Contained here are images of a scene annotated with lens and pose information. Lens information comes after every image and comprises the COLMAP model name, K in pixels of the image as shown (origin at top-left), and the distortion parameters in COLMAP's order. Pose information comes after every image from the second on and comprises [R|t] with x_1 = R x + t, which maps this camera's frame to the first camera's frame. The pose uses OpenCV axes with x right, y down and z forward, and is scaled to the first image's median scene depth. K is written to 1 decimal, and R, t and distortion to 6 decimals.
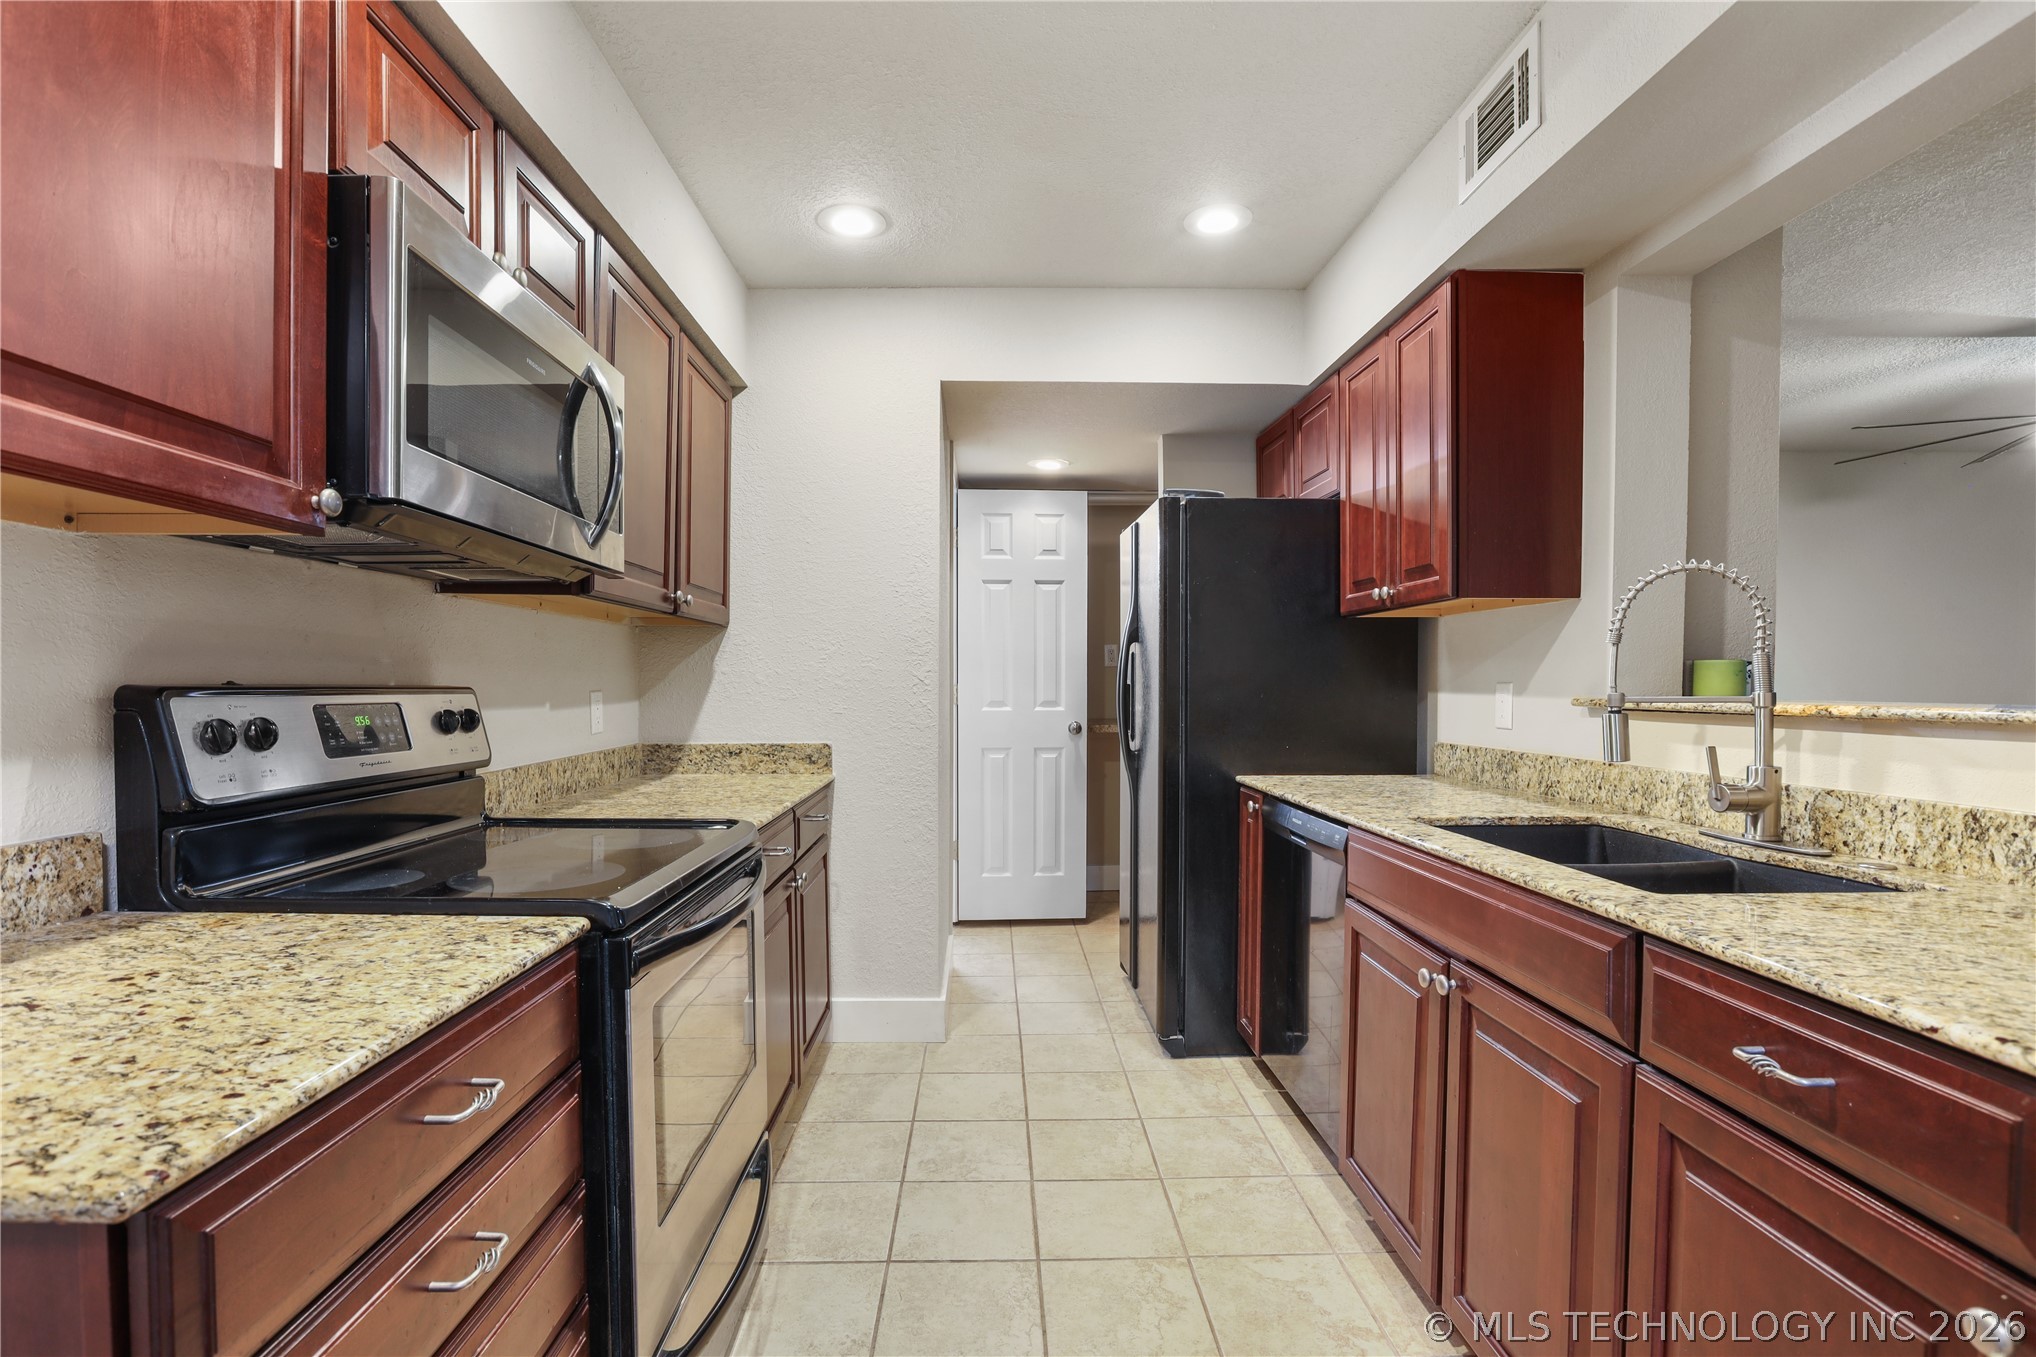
lens RADIAL K [[952.3, 0, 1008.4], [0, 952.3, 646.0], [0, 0, 1]] dist [-0.059440, 0.019296]
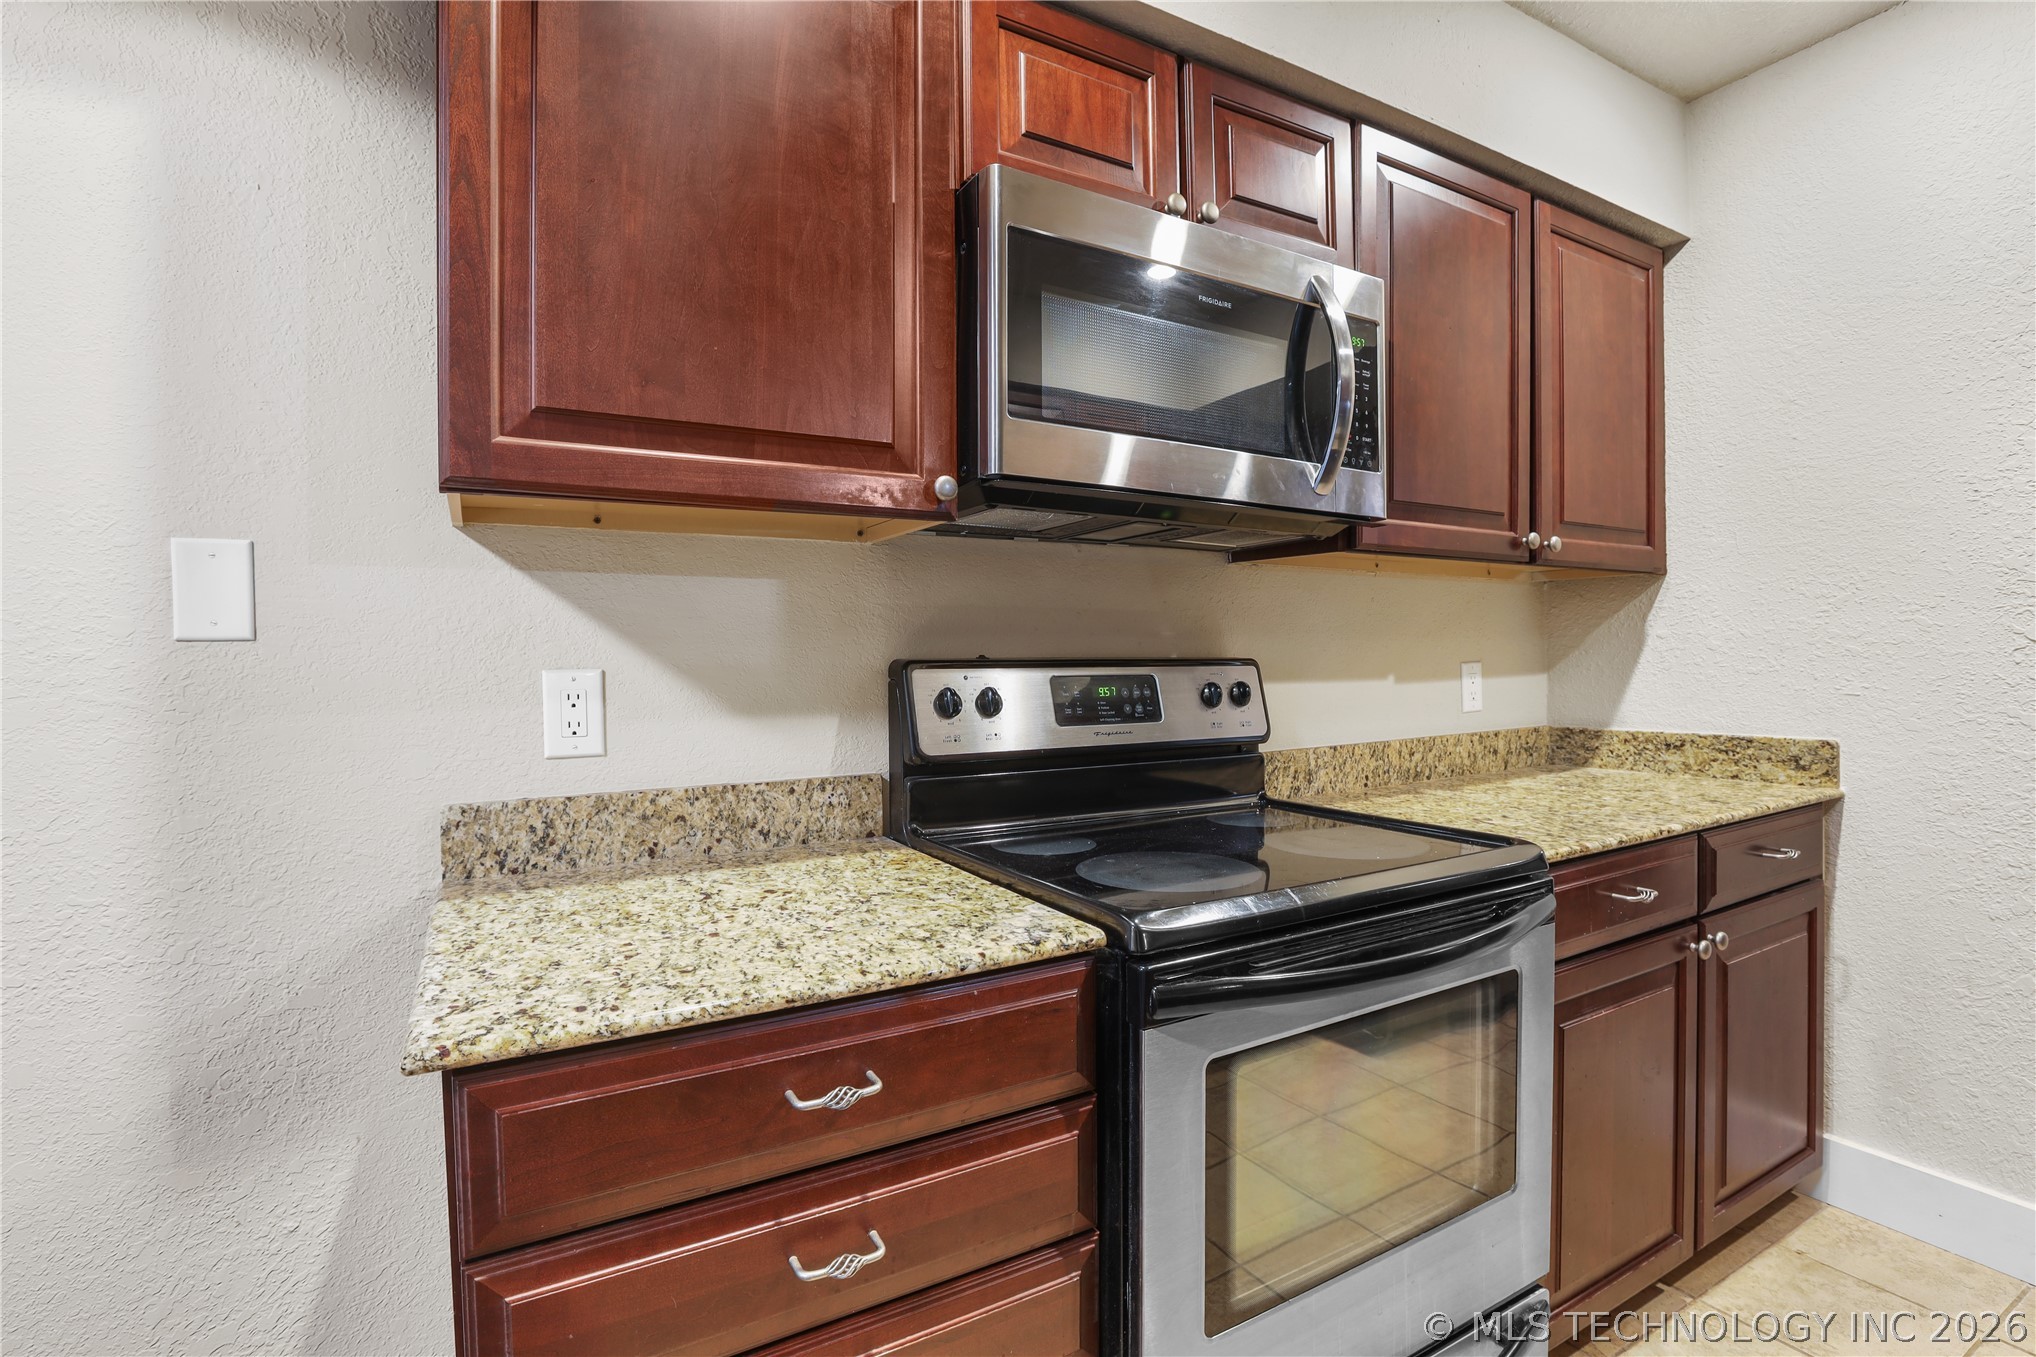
lens RADIAL K [[952.3, 0, 1008.4], [0, 952.3, 646.0], [0, 0, 1]] dist [-0.059440, 0.019296]
pose [[0.461086, -0.016530, -0.887201, 0.263576], [0.044666, 0.998991, 0.004600, 0.023860], [0.886231, -0.041748, 0.461359, 0.520911]]
